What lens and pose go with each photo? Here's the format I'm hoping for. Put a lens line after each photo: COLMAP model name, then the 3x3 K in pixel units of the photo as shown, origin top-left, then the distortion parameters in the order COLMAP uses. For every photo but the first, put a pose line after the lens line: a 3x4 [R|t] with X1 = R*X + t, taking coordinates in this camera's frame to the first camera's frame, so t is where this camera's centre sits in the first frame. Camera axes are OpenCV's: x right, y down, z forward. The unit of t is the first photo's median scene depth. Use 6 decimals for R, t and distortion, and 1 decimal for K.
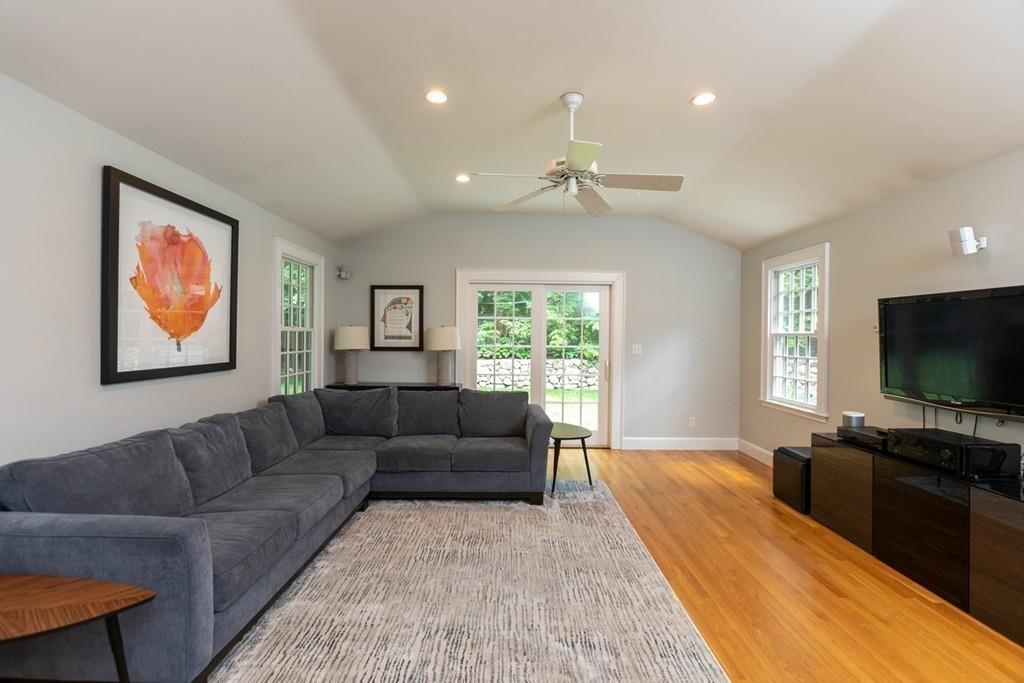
lens RADIAL K [[462.4, 0, 508.4], [0, 462.4, 337.3], [0, 0, 1]] dist [-0.022106, 0.009621]
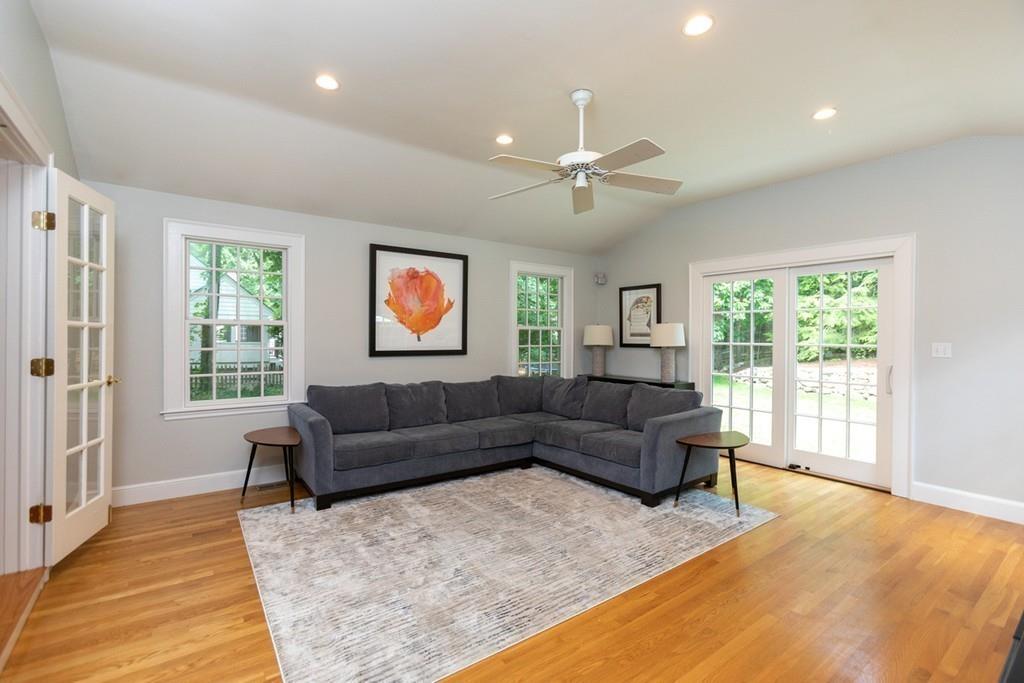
lens RADIAL K [[462.4, 0, 511.4], [0, 462.4, 337.6], [0, 0, 1]] dist [-0.022106, 0.009621]
pose [[0.595278, -0.002851, -0.803515, 0.713512], [-0.002499, 0.999982, -0.005399, 0.021665], [0.803516, 0.005221, 0.595260, 0.219281]]
